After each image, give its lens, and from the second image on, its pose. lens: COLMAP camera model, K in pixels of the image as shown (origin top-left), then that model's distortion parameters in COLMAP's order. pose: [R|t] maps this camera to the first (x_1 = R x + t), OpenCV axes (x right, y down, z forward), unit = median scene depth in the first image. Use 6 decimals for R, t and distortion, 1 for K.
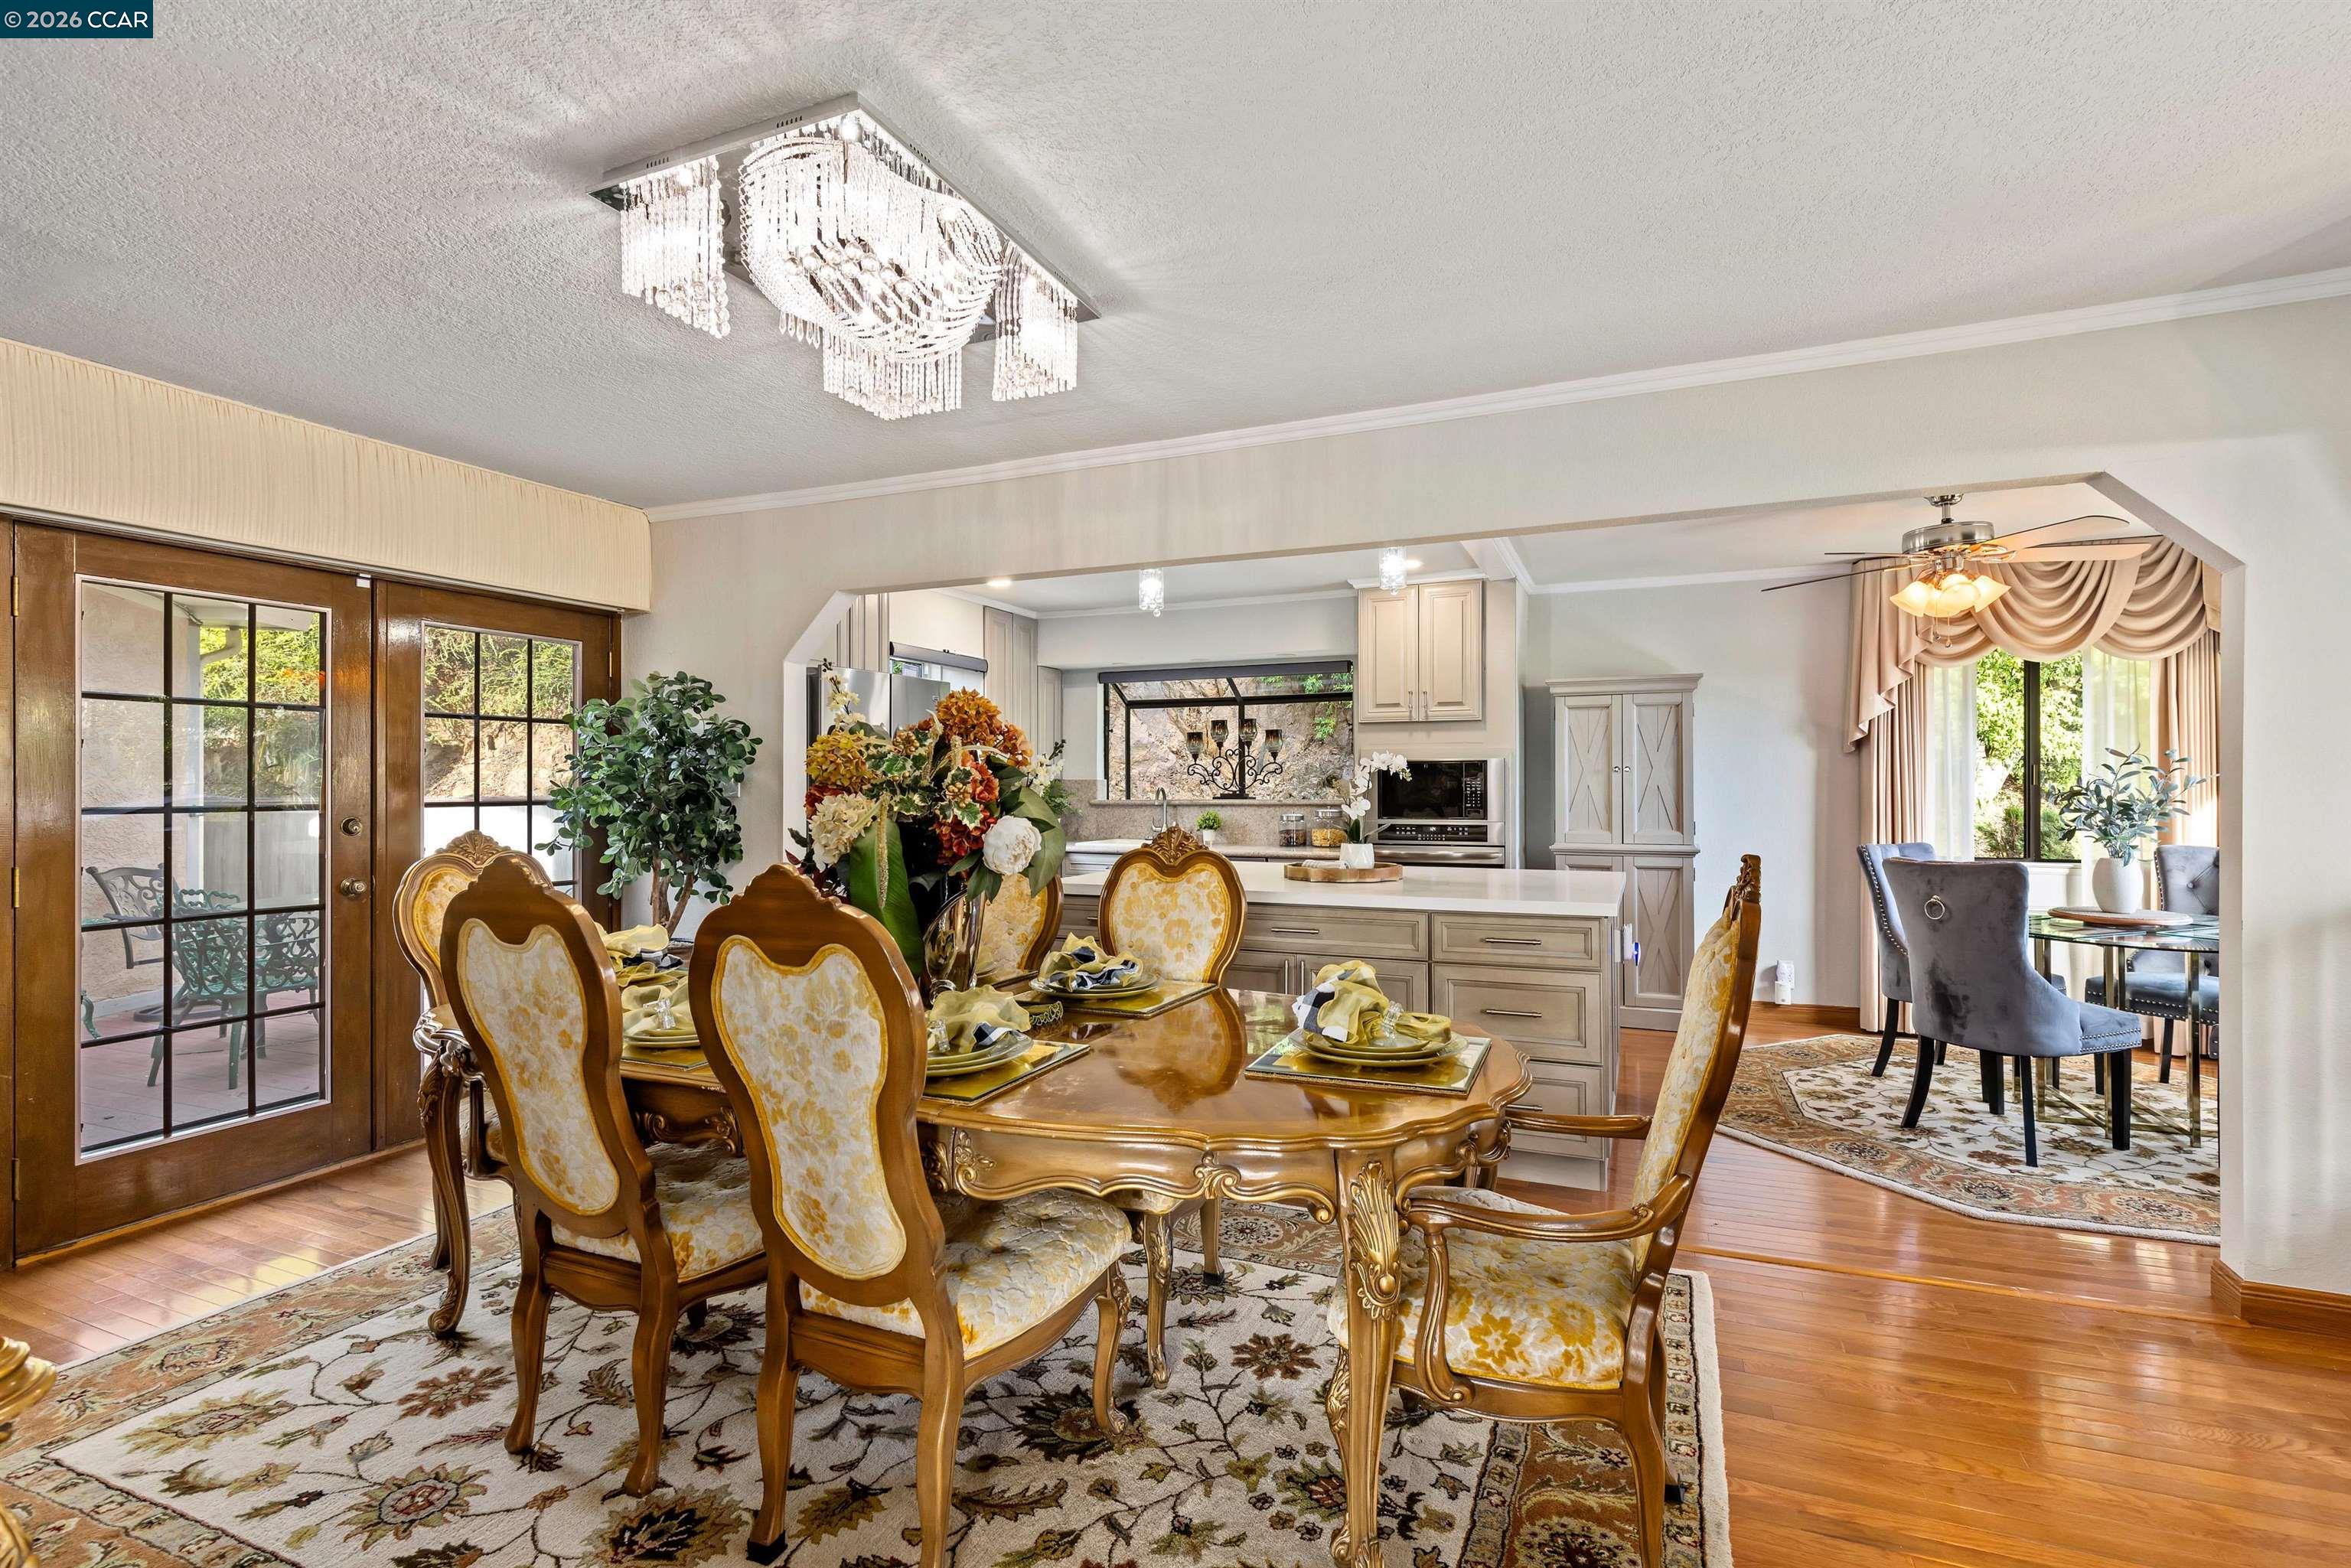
lens RADIAL K [[1061.7, 0, 1175.5], [0, 1061.7, 784.0], [0, 0, 1]] dist [0.001291, 0.000280]
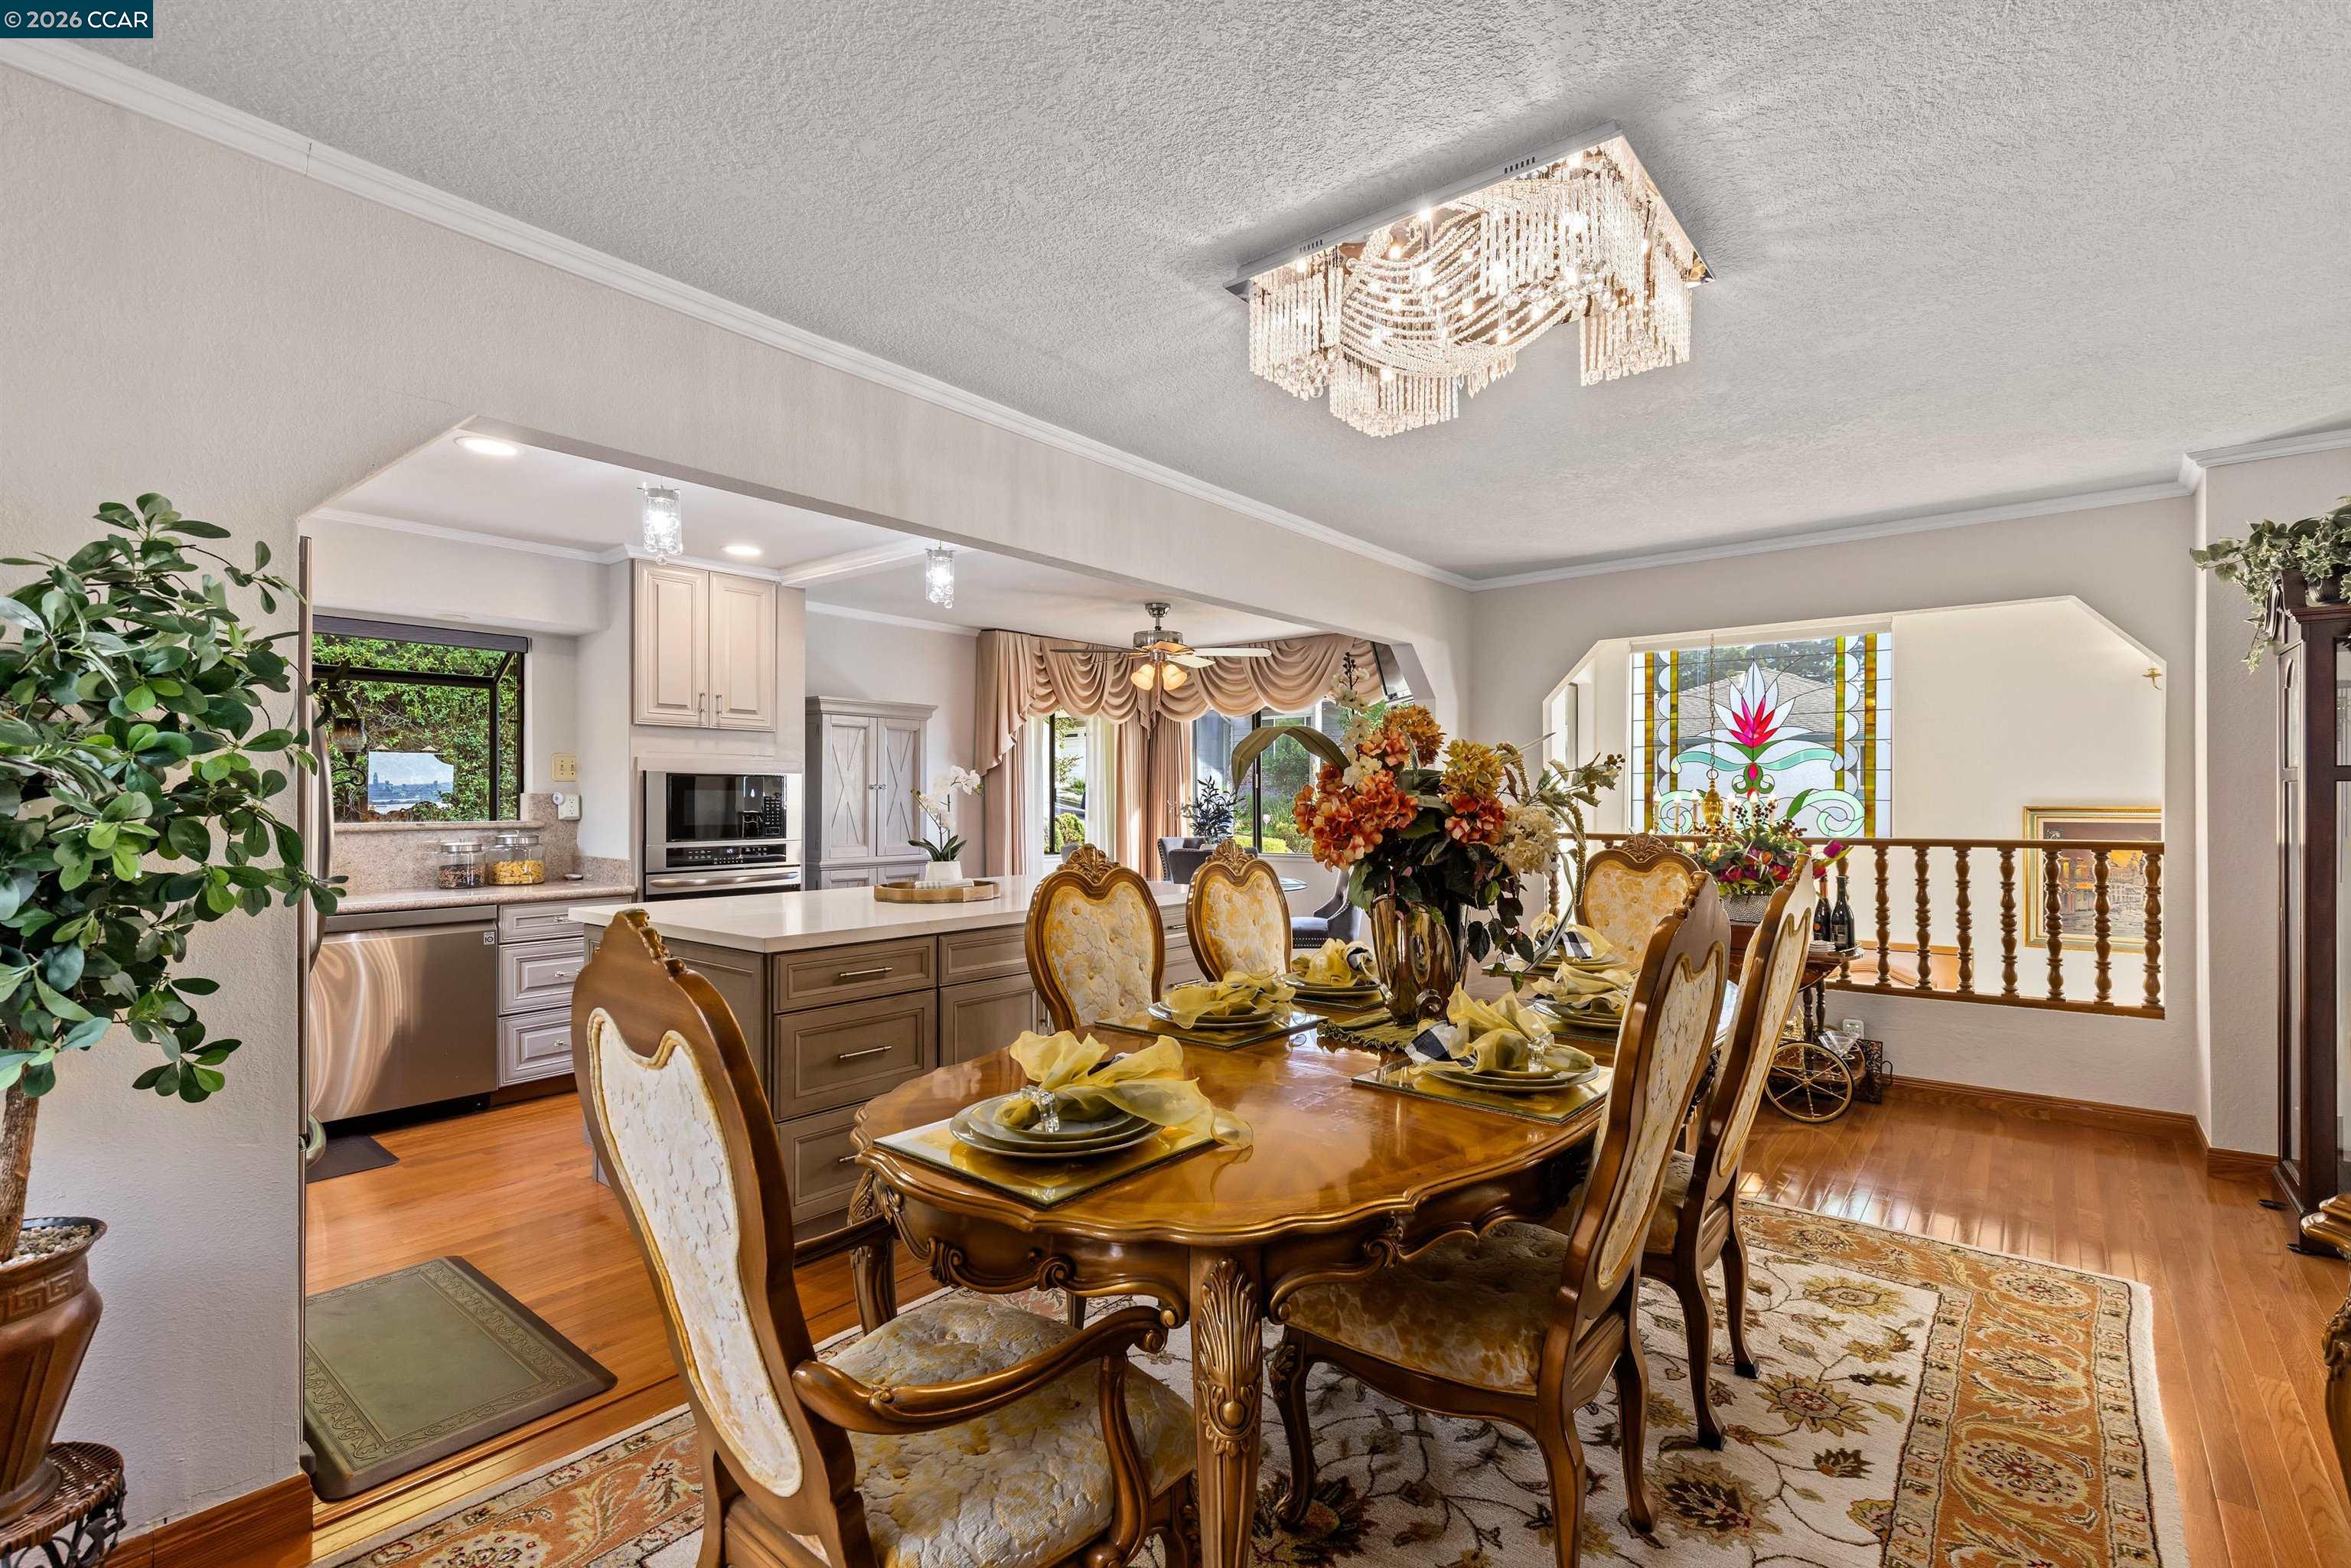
lens RADIAL K [[1061.7, 0, 1175.5], [0, 1061.7, 784.0], [0, 0, 1]] dist [0.001291, 0.000280]
pose [[0.284193, 0.017496, 0.958608, -0.532833], [-0.002105, 0.999842, -0.017624, 0.001498], [-0.958765, 0.002991, 0.284185, 0.412640]]
